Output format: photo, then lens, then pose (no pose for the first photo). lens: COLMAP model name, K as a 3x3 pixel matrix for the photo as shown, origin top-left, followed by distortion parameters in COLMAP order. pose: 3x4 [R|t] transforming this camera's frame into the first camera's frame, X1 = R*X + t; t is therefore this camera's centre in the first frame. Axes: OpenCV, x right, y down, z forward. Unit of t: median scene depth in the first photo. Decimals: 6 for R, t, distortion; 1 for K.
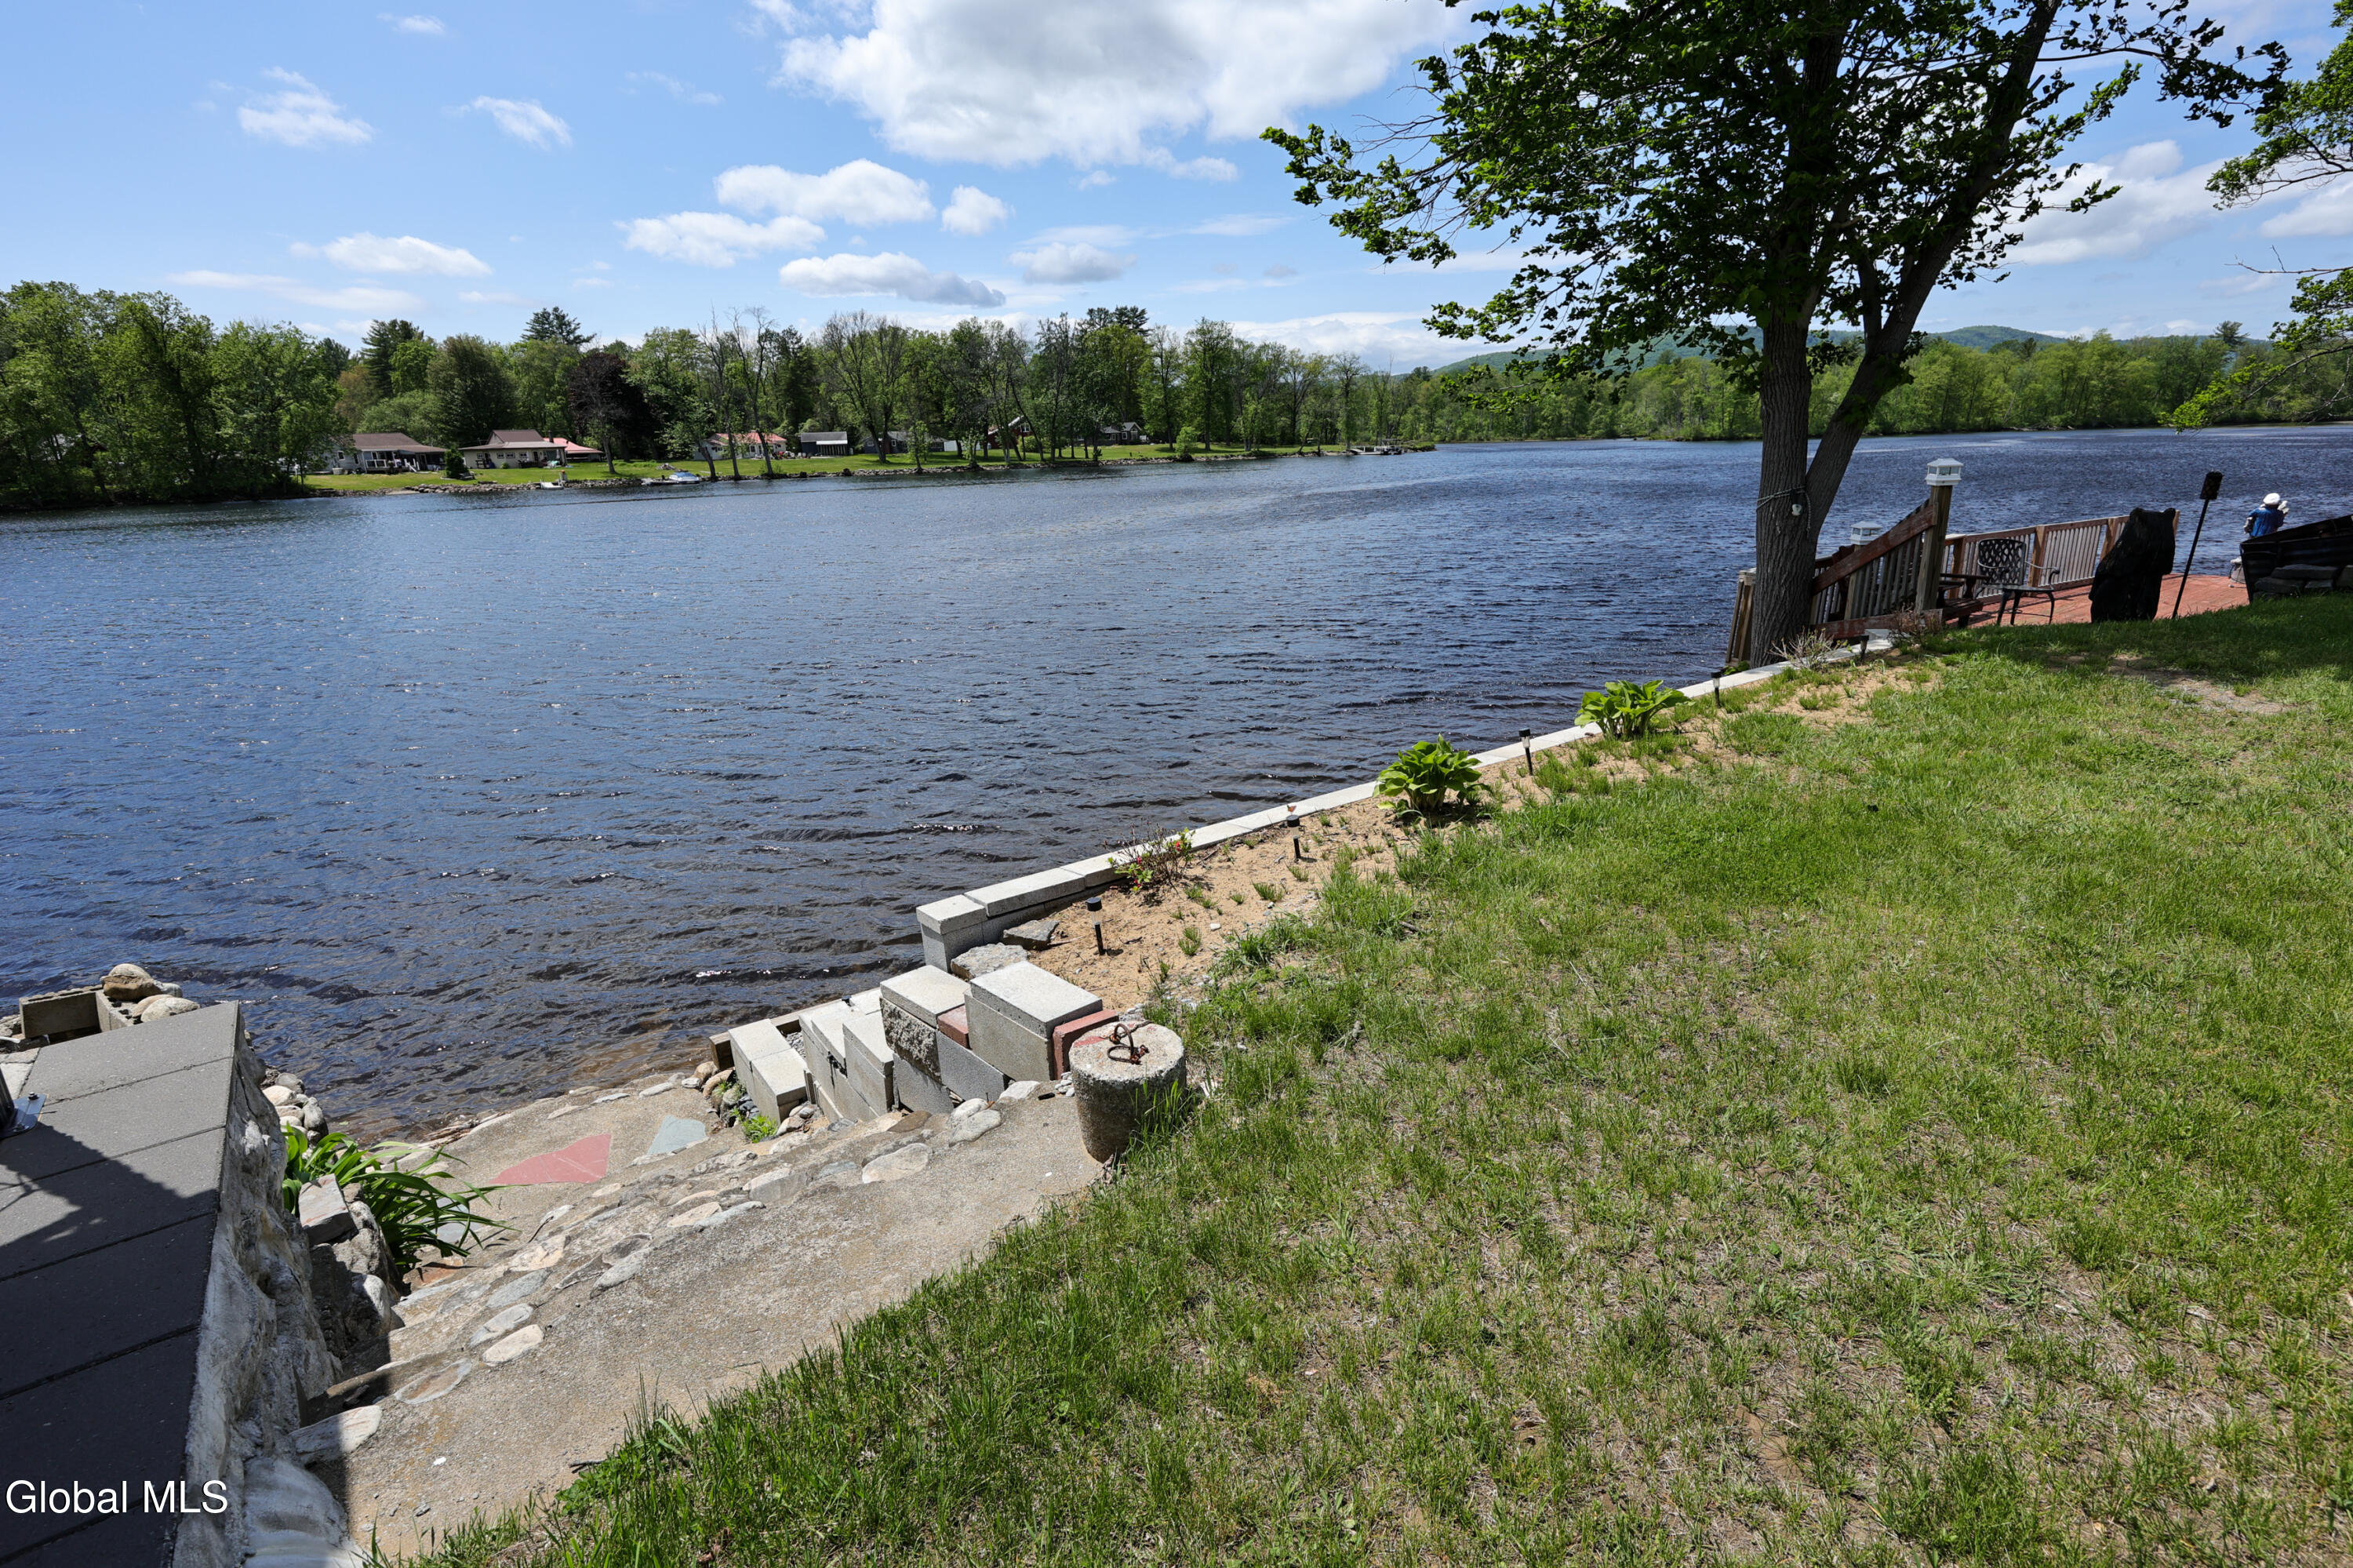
lens RADIAL K [[1162.8, 0, 1180.2], [0, 1162.8, 781.2], [0, 0, 1]] dist [-0.003106, 0.002950]
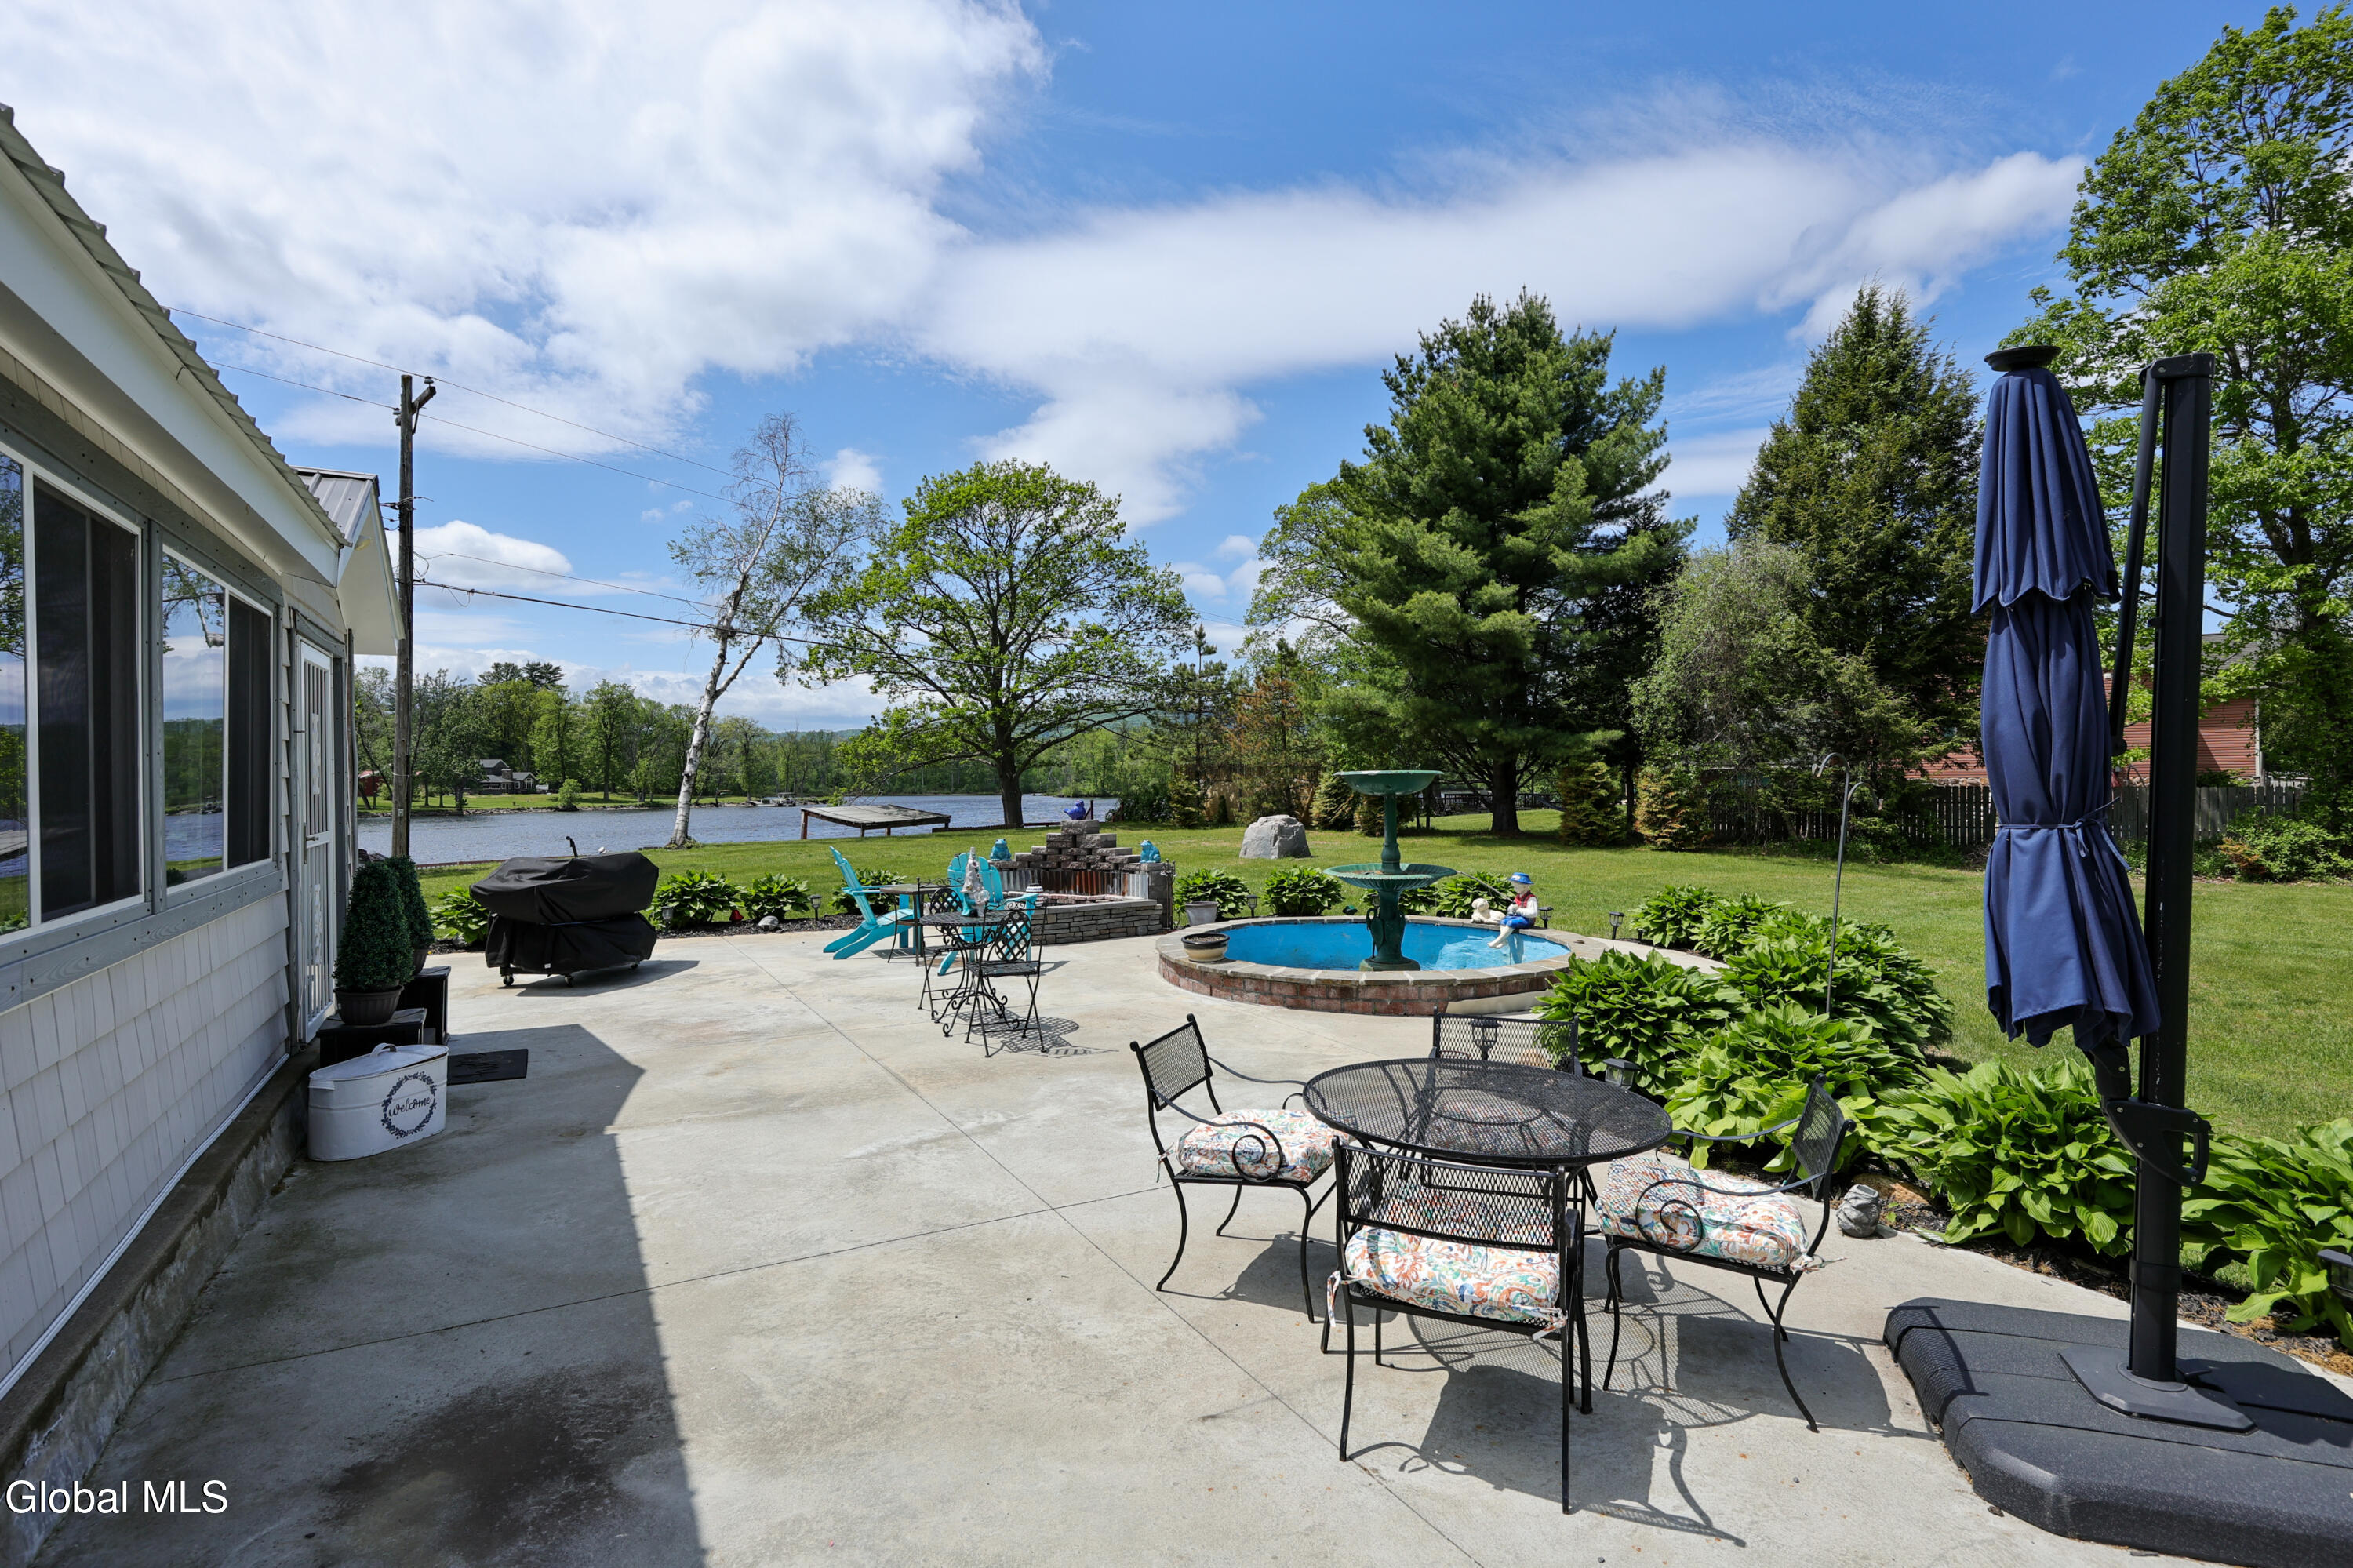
lens RADIAL K [[1152.1, 0, 1178.5], [0, 1152.1, 768.4], [0, 0, 1]] dist [0.001489, -0.000867]
pose [[0.910118, 0.024133, 0.413646, 0.065499], [0.100997, 0.955271, -0.277950, 0.024535], [-0.401852, 0.294745, 0.866972, -0.101562]]
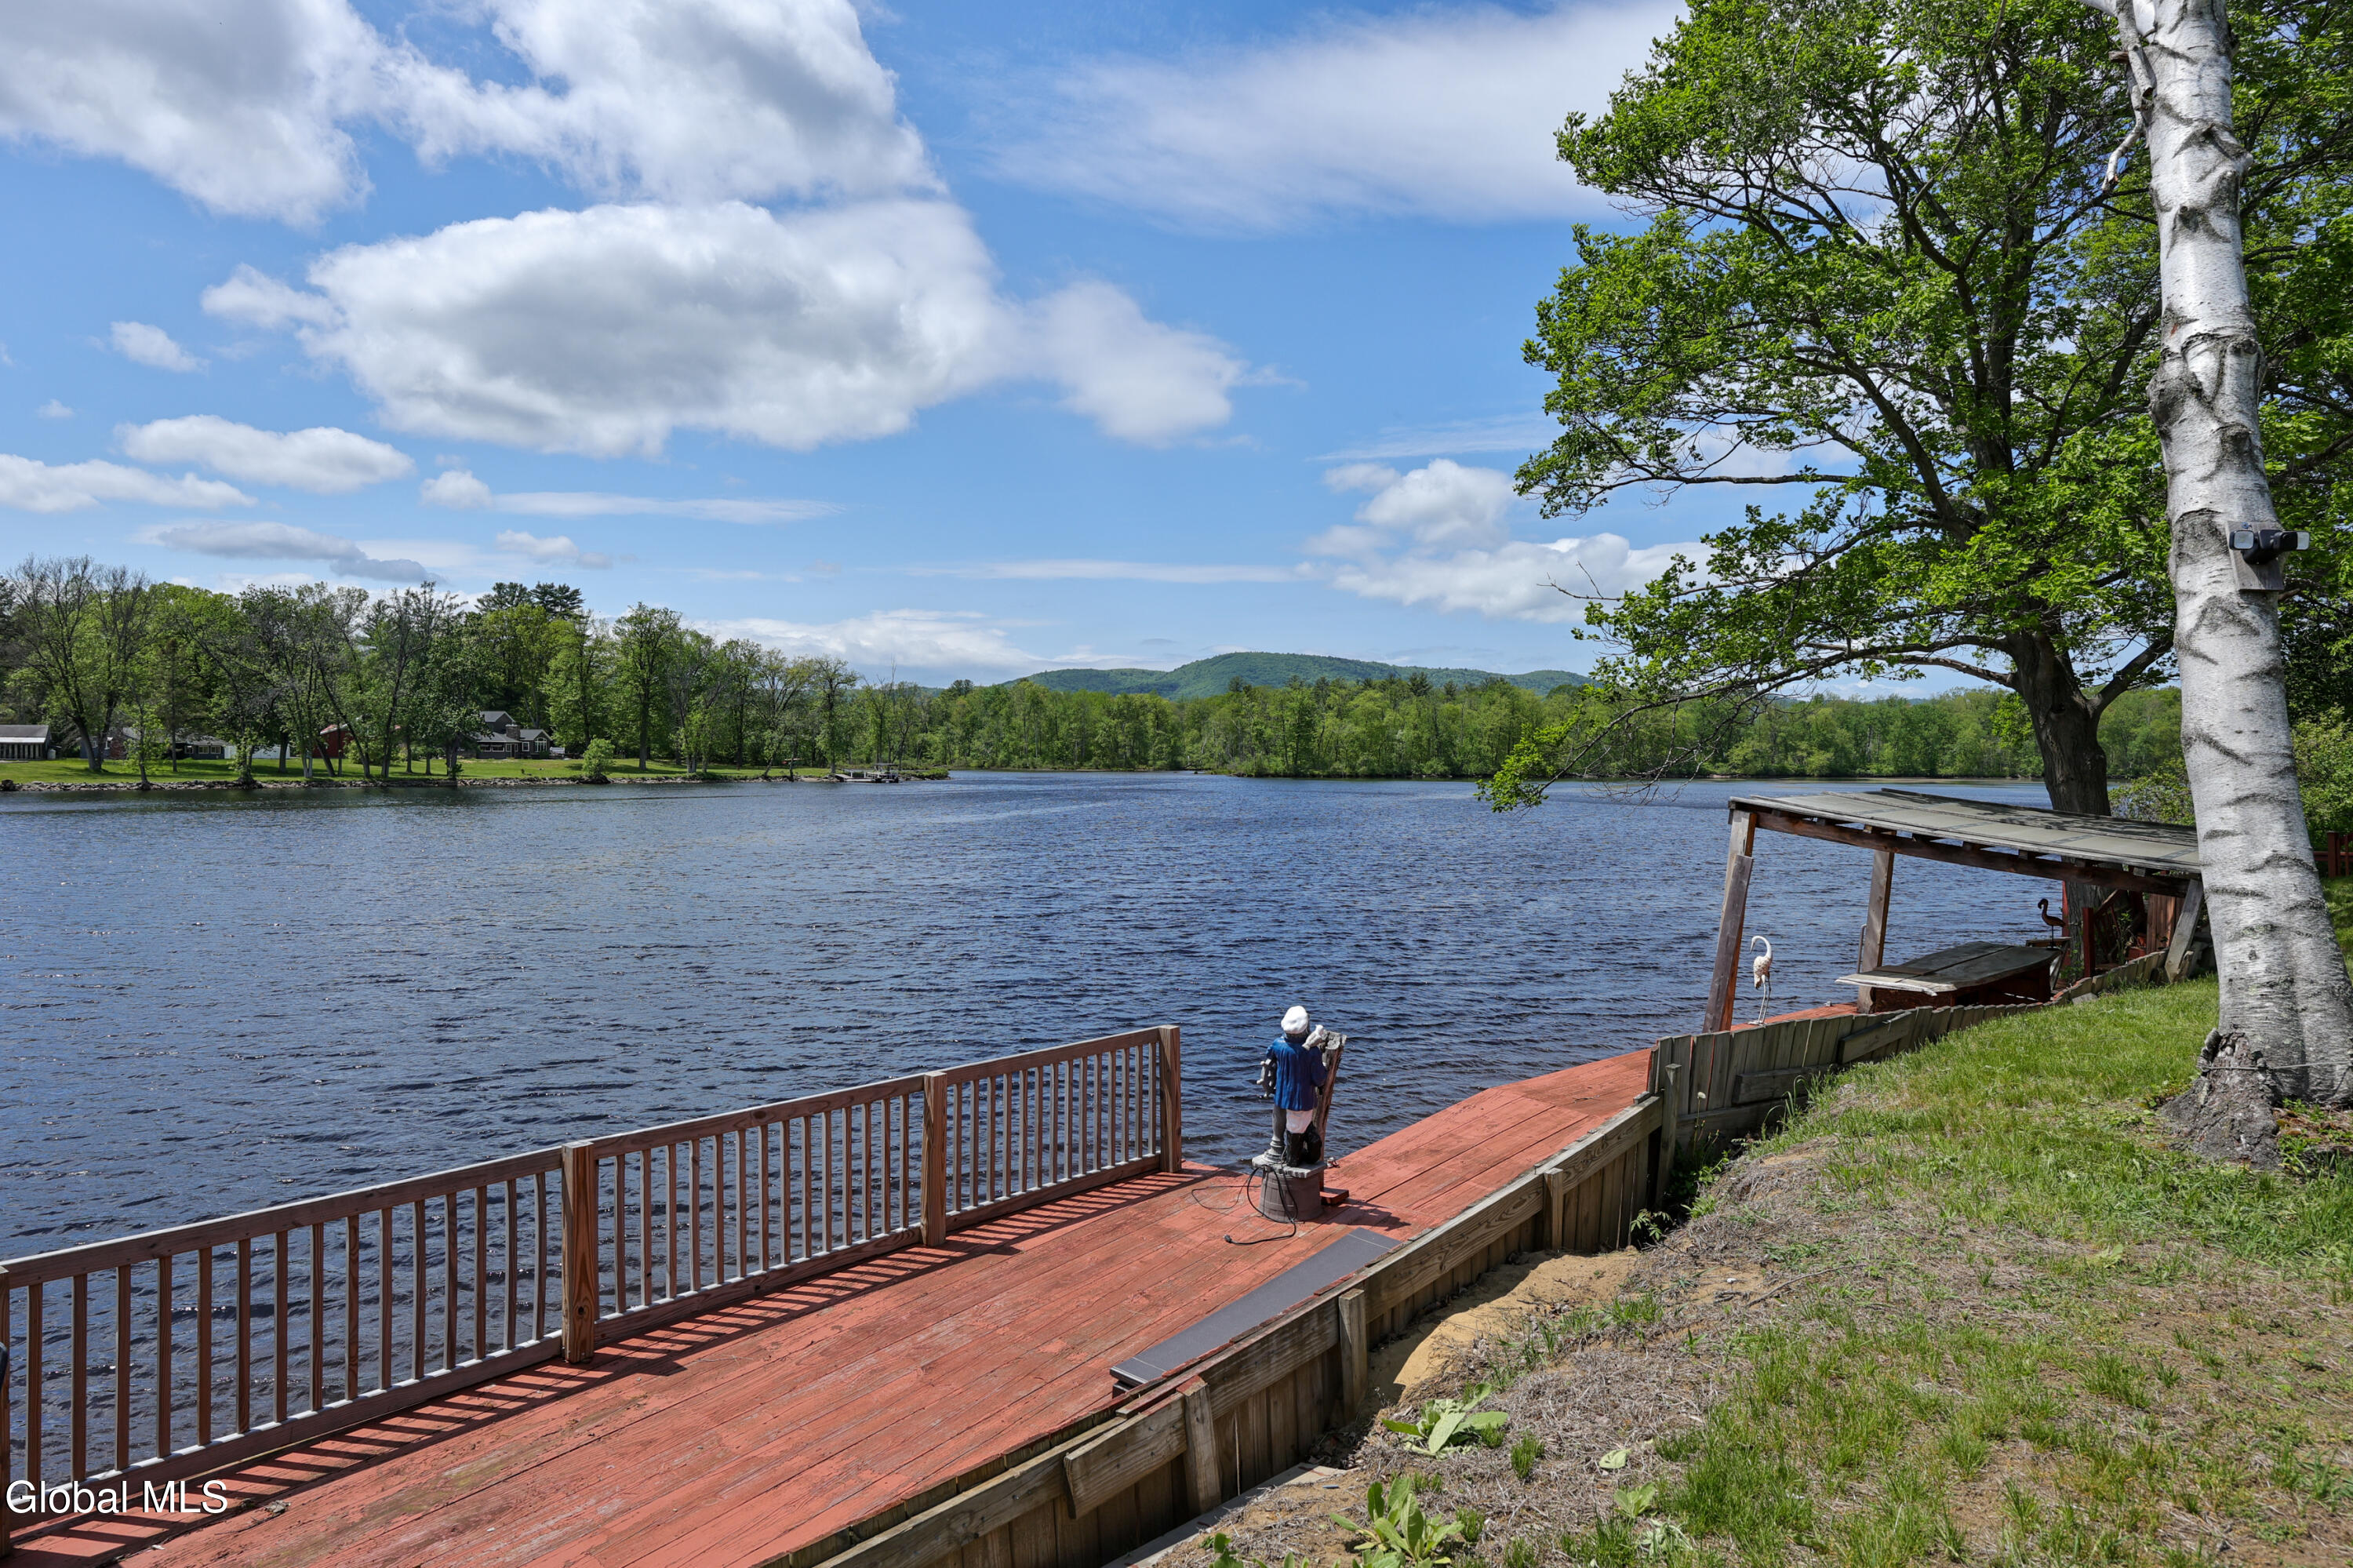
lens RADIAL K [[1476.4, 0, 1163.5], [0, 1476.4, 778.2], [0, 0, 1]] dist [0.015832, -0.010838]
pose [[0.949040, 0.031178, 0.313610, 0.045735], [0.055113, 0.963343, -0.262552, -0.012112], [-0.310300, 0.266456, 0.912532, 0.032813]]
